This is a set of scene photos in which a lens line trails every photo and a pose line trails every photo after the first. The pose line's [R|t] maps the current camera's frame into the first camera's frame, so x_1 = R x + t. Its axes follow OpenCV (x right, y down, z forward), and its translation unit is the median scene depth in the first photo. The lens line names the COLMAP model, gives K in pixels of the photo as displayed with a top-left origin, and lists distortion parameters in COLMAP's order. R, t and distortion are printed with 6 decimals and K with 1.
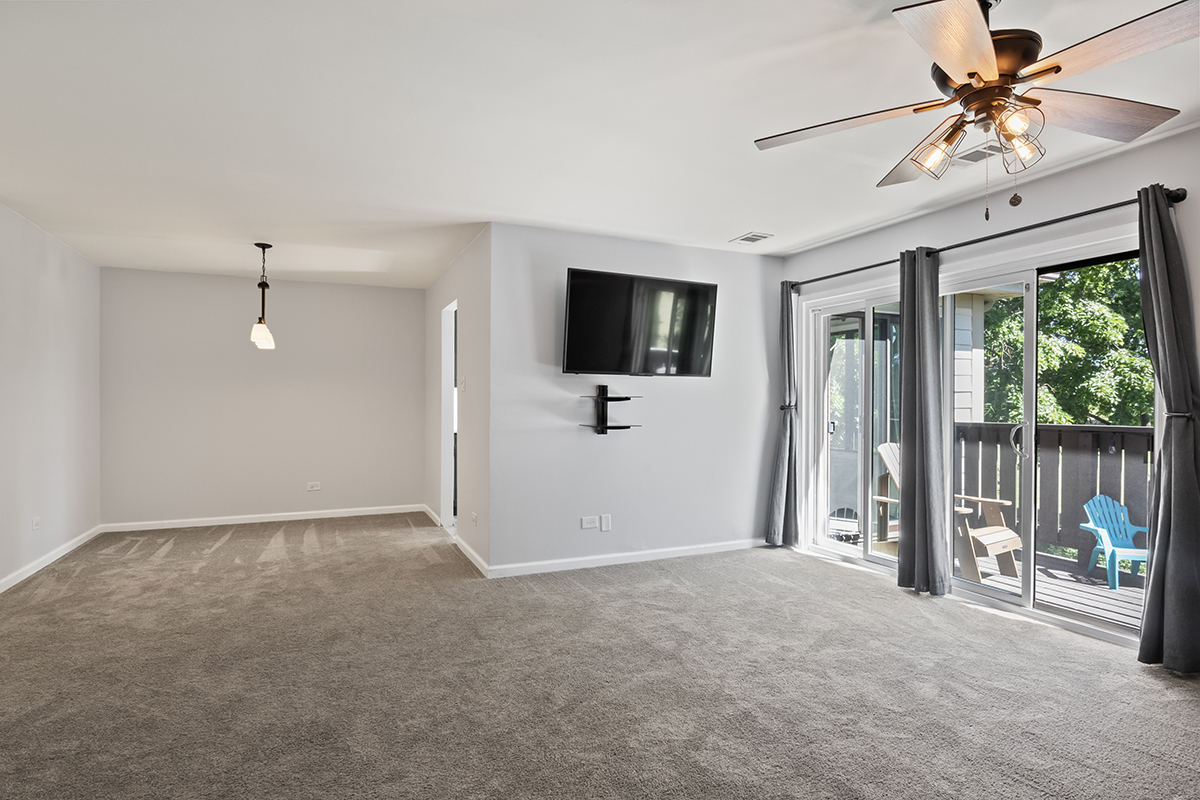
lens RADIAL K [[623.9, 0, 601.3], [0, 623.9, 405.6], [0, 0, 1]] dist [-0.000177, -0.007943]
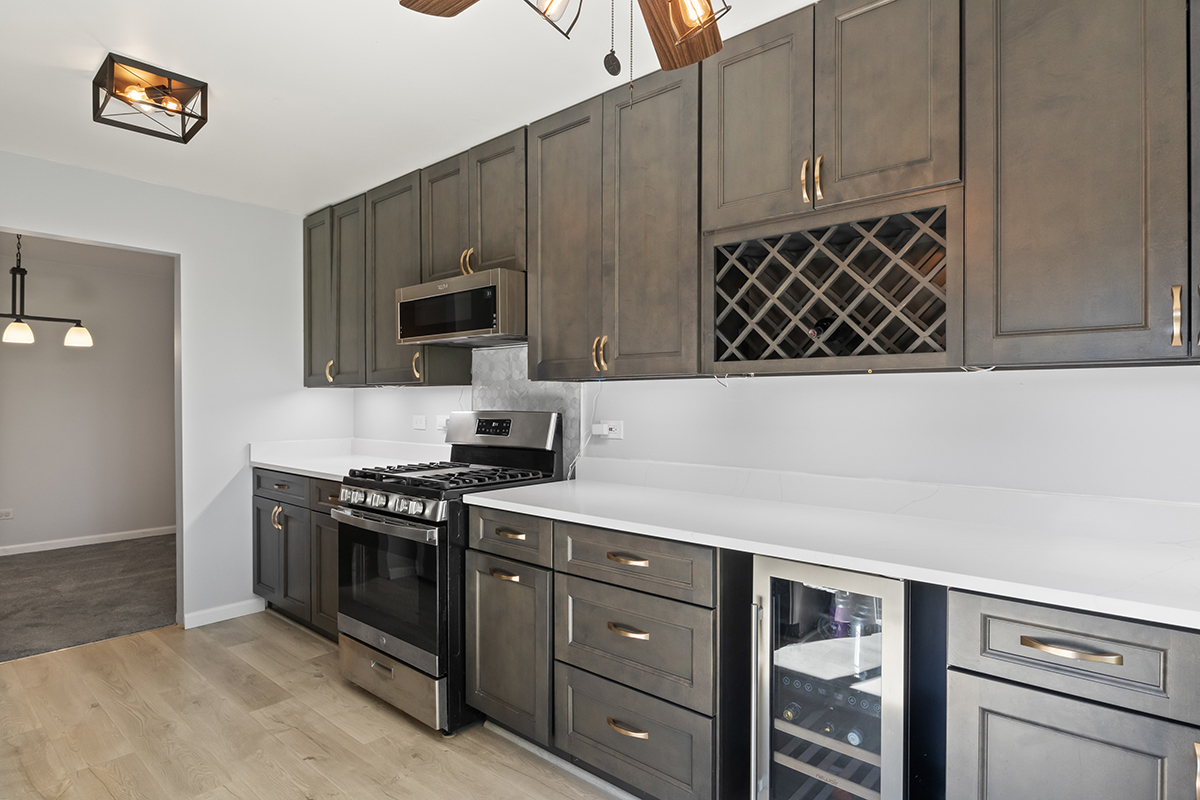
lens RADIAL K [[623.9, 0, 601.3], [0, 623.9, 405.6], [0, 0, 1]] dist [-0.000177, -0.007943]
pose [[0.423794, 0.007226, -0.905730, 0.649660], [-0.005921, 0.999969, 0.005208, -0.026380], [0.905739, 0.003156, 0.423824, 1.631216]]
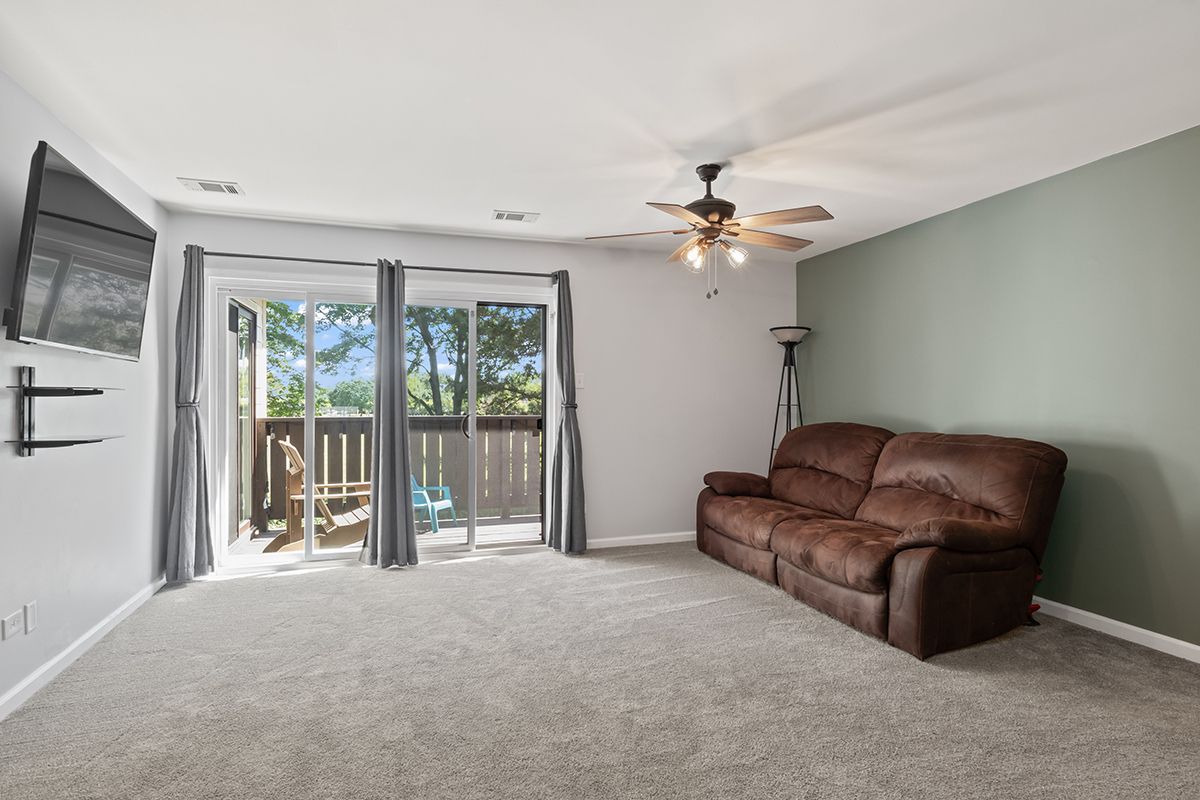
lens RADIAL K [[623.9, 0, 601.3], [0, 623.9, 405.6], [0, 0, 1]] dist [-0.000177, -0.007943]
pose [[0.104055, -0.010406, 0.994517, -0.554121], [0.001983, 0.999945, 0.010255, -0.003302], [-0.994570, 0.000905, 0.104070, 0.508113]]
